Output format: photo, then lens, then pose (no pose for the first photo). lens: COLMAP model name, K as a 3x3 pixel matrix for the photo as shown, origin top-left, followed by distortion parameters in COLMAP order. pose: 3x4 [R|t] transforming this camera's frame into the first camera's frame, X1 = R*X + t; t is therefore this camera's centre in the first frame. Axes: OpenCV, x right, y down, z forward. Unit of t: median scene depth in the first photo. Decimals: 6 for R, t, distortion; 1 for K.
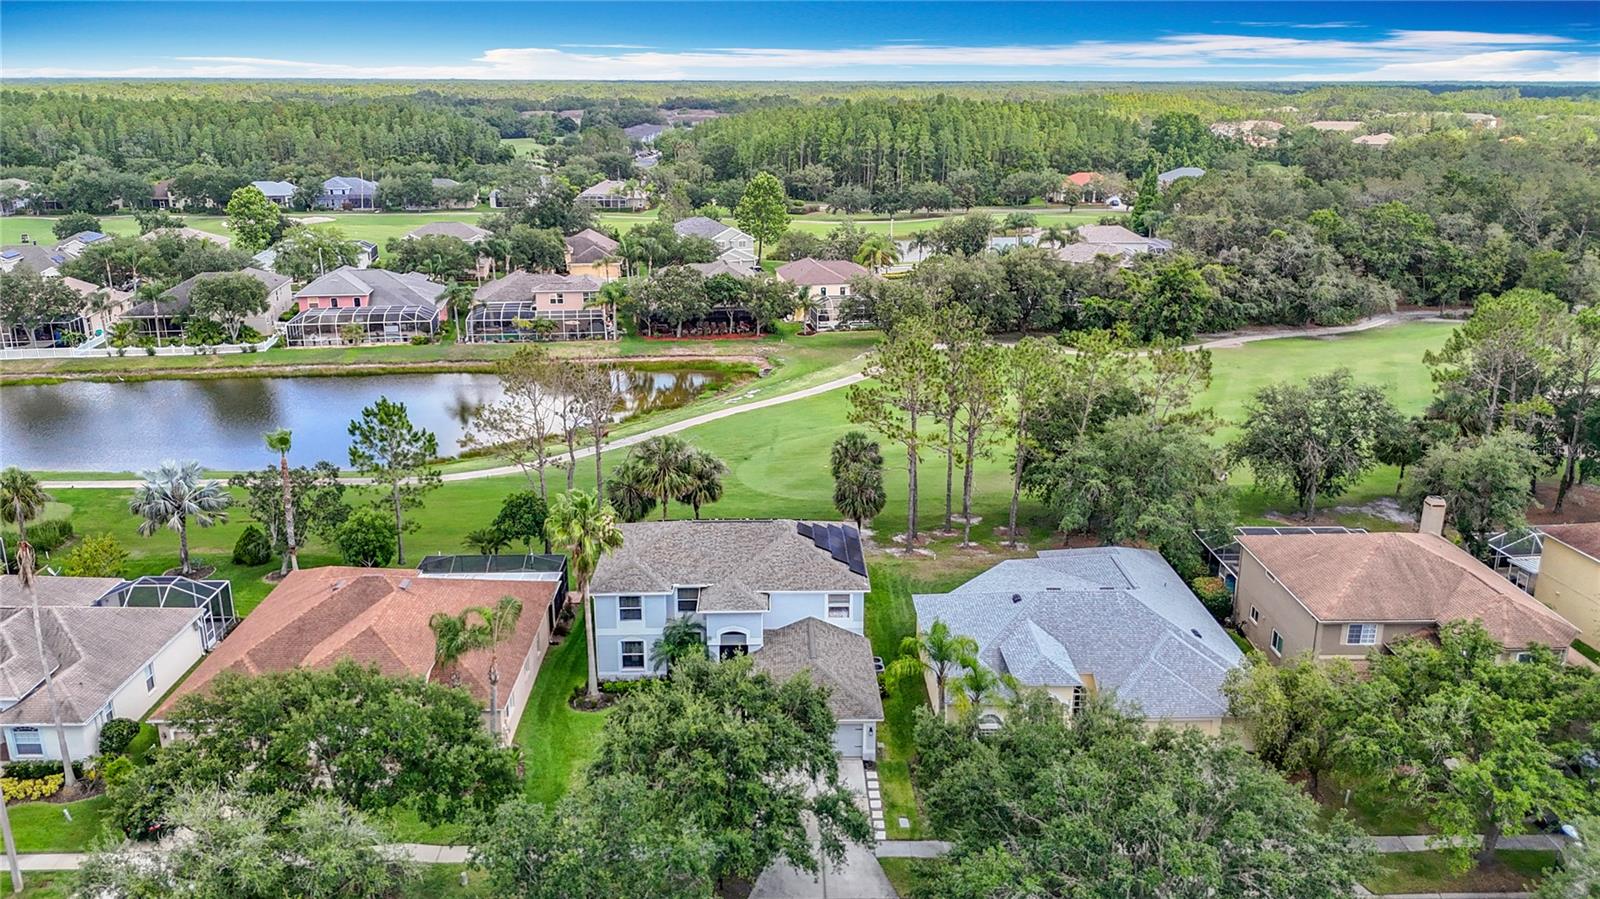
lens RADIAL K [[1192.7, 0, 809.0], [0, 1192.7, 447.5], [0, 0, 1]] dist [0.059394, -0.071364]
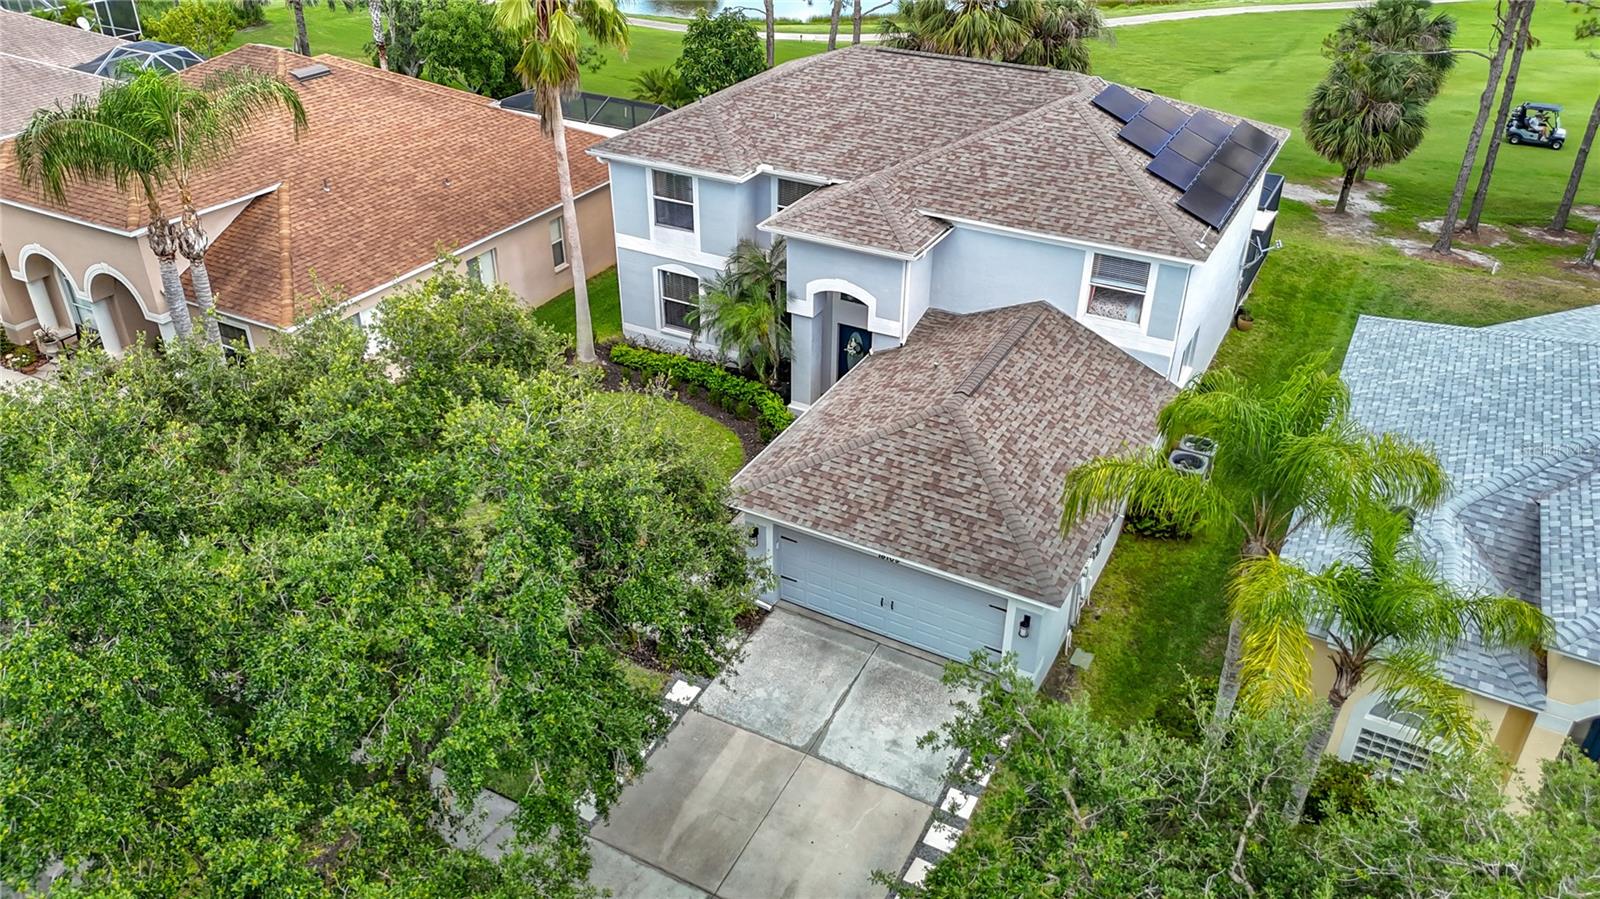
lens RADIAL K [[1192.7, 0, 800.9], [0, 1192.7, 454.7], [0, 0, 1]] dist [0.059394, -0.071364]
pose [[0.866102, 0.262083, -0.425653, 0.093817], [-0.150085, 0.948585, 0.278675, 0.072551], [0.476804, -0.177477, 0.860906, 0.482663]]
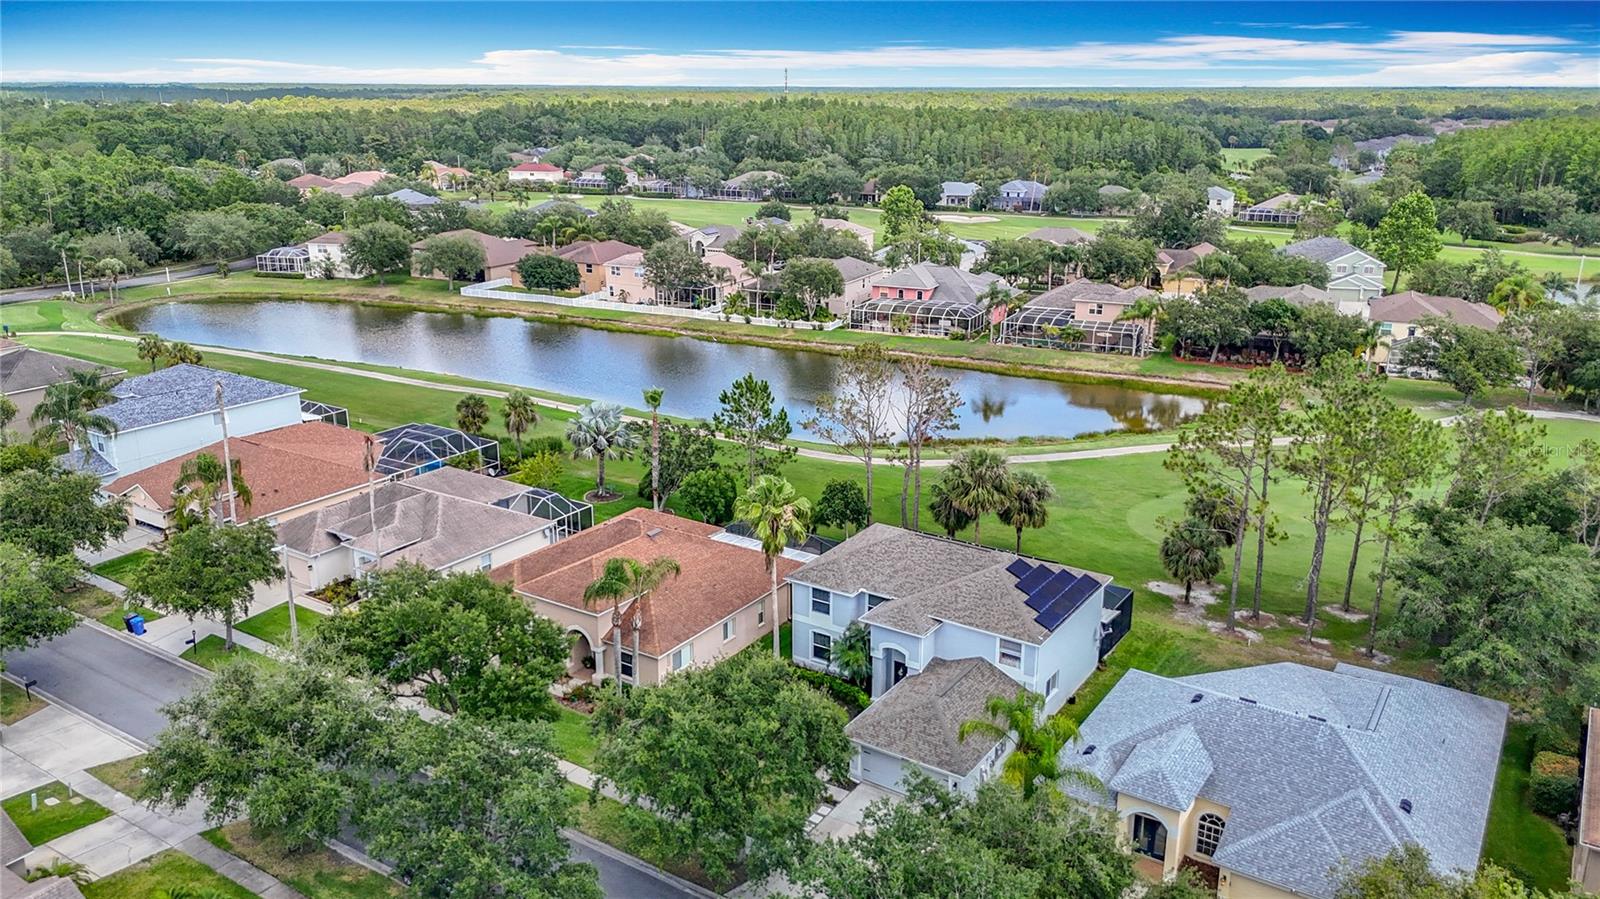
lens RADIAL K [[1192.7, 0, 799.5], [0, 1192.7, 448.1], [0, 0, 1]] dist [0.059394, -0.071364]
pose [[0.815978, 0.165021, -0.554029, 0.304585], [-0.168152, 0.984704, 0.045645, -0.031165], [0.553087, 0.055915, 0.831245, 0.103463]]
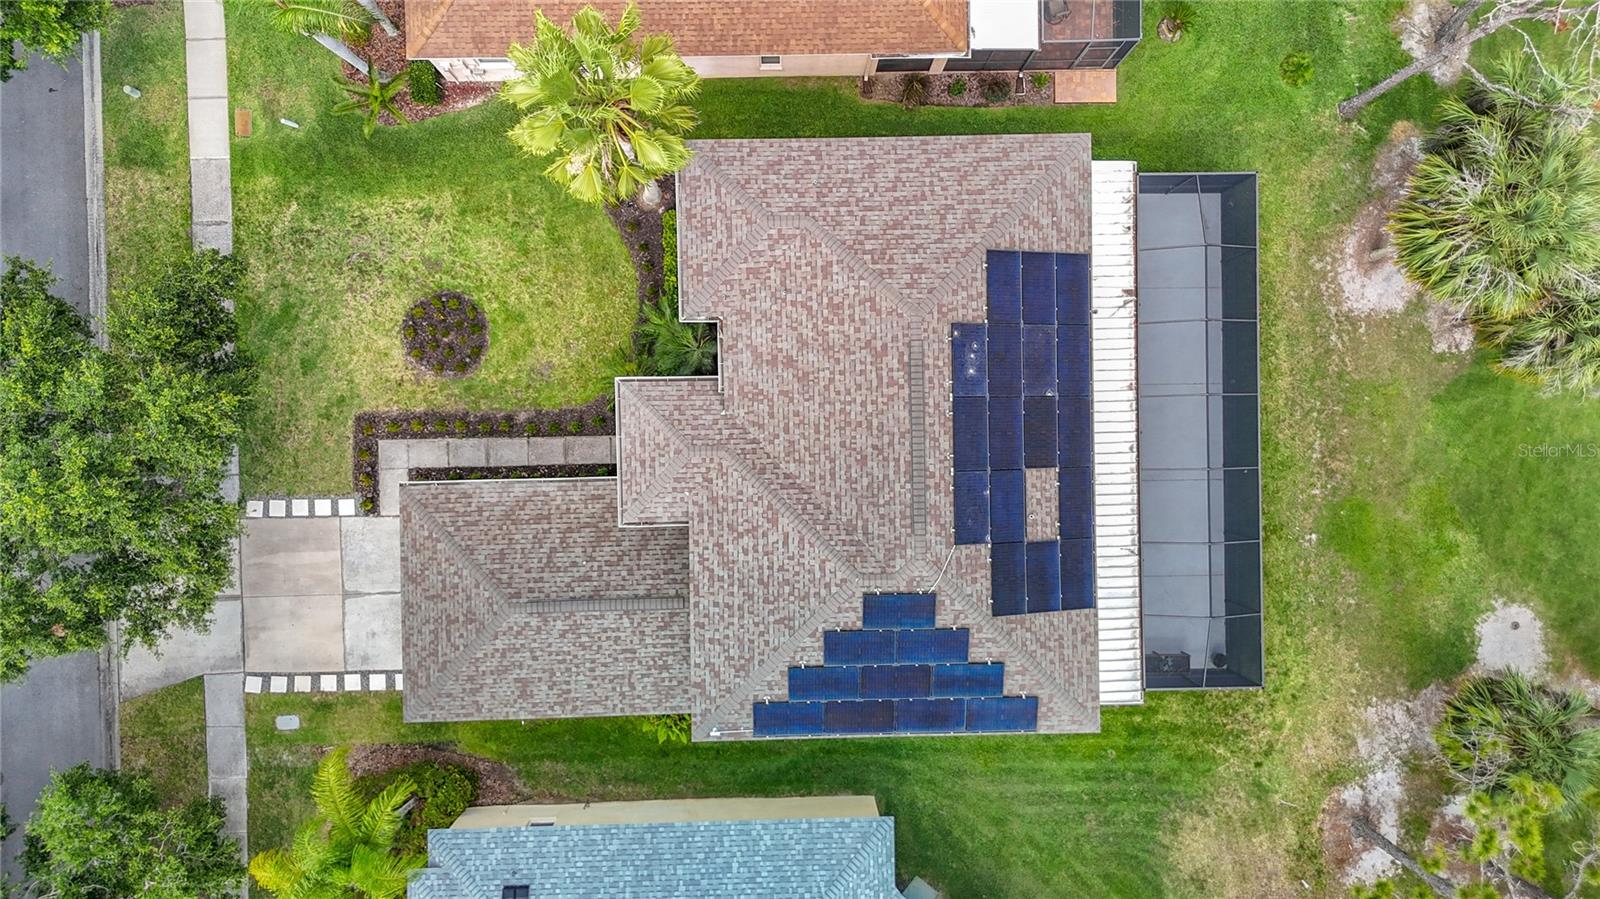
lens RADIAL K [[1192.7, 0, 799.6], [0, 1192.7, 443.6], [0, 0, 1]] dist [0.059394, -0.071364]
pose [[-0.012419, 0.999922, -0.001118, -0.051989], [-0.311870, -0.002811, 0.950121, -0.272901], [0.950044, 0.012148, 0.311881, 0.707620]]
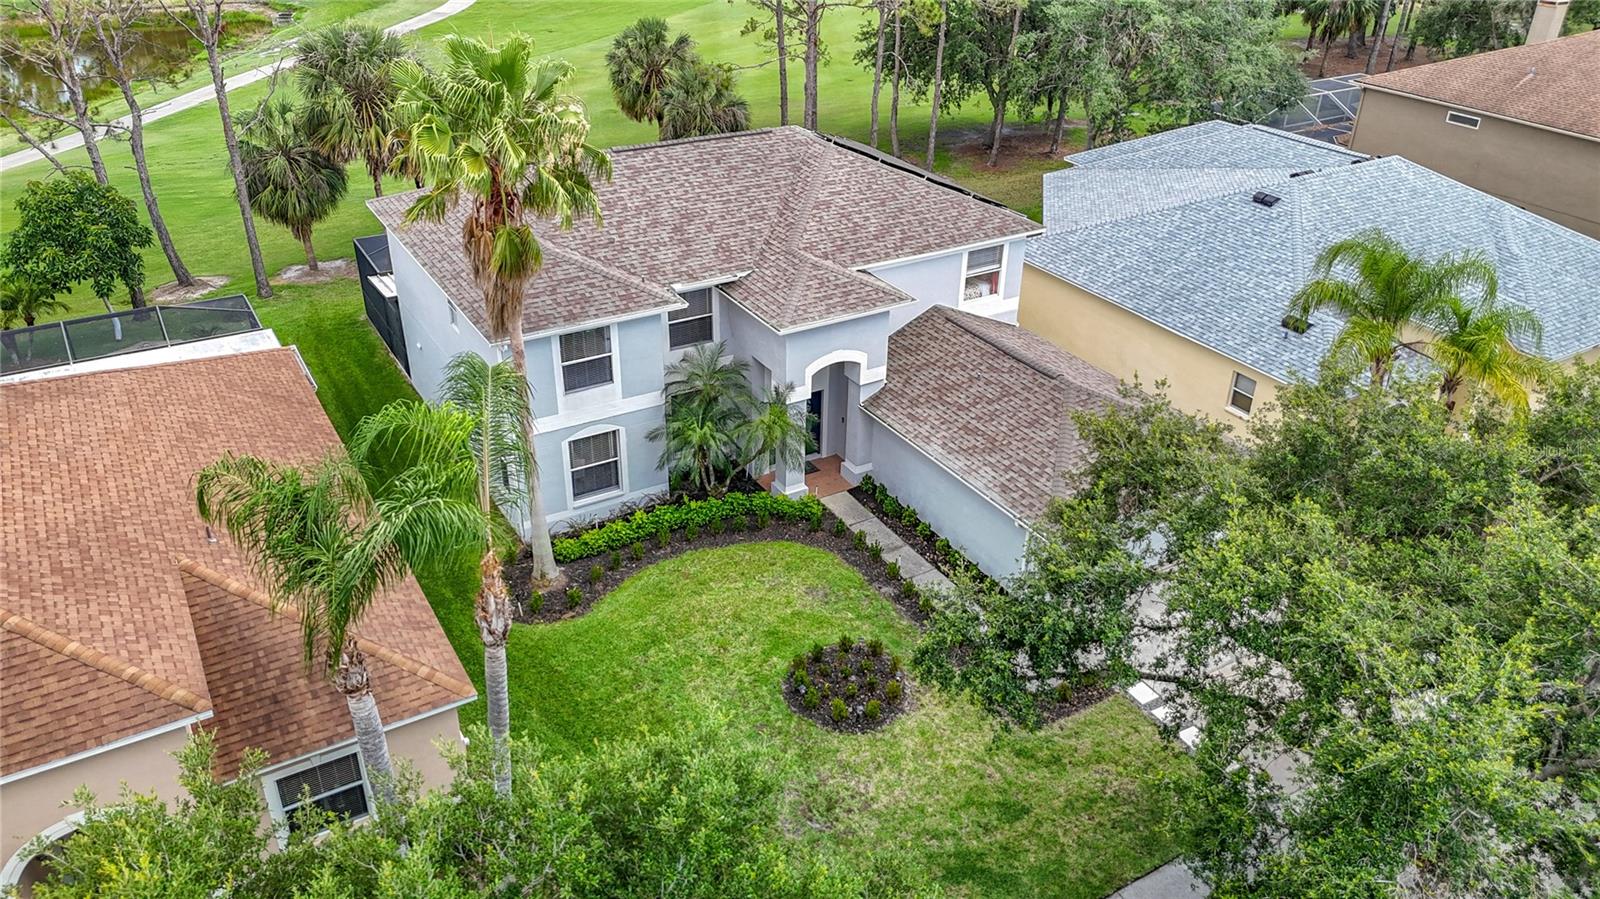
lens RADIAL K [[1192.7, 0, 809.1], [0, 1192.7, 442.1], [0, 0, 1]] dist [0.059394, -0.071364]
pose [[0.870062, -0.227244, 0.437437, -0.215645], [0.127157, 0.960834, 0.246229, 0.055578], [-0.476259, -0.158611, 0.864881, 0.478114]]
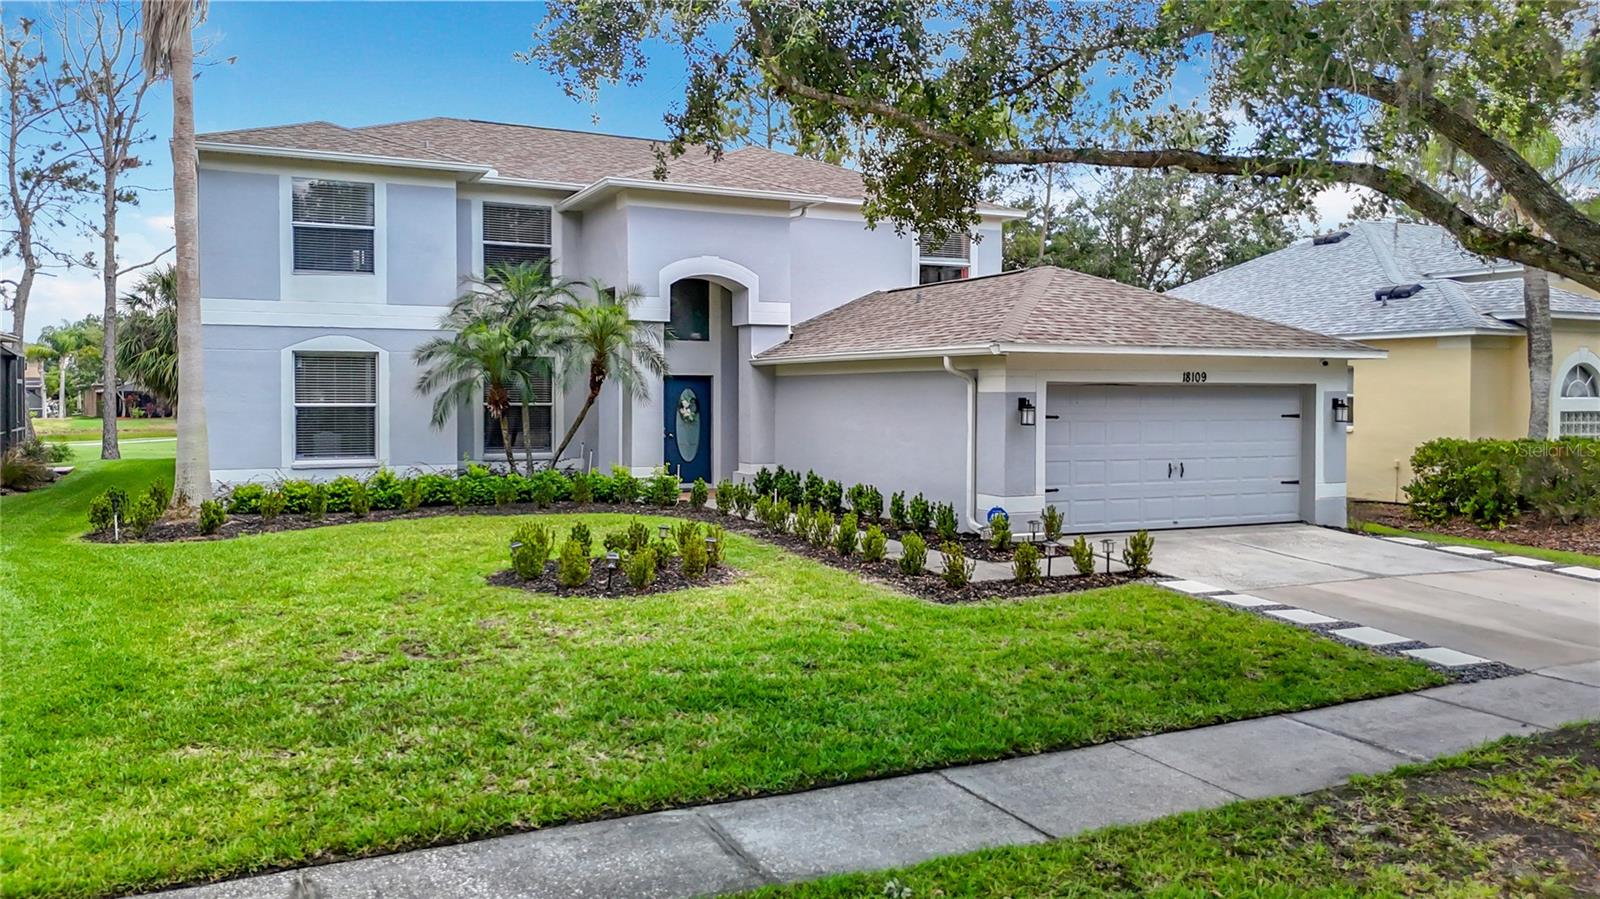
lens RADIAL K [[1192.7, 0, 795.8], [0, 1192.7, 416.3], [0, 0, 1]] dist [0.059394, -0.071364]
pose [[0.912201, -0.009147, 0.409641, -0.133079], [0.122894, 0.959831, -0.252232, 0.211418], [-0.390879, 0.280429, 0.876683, 0.570654]]
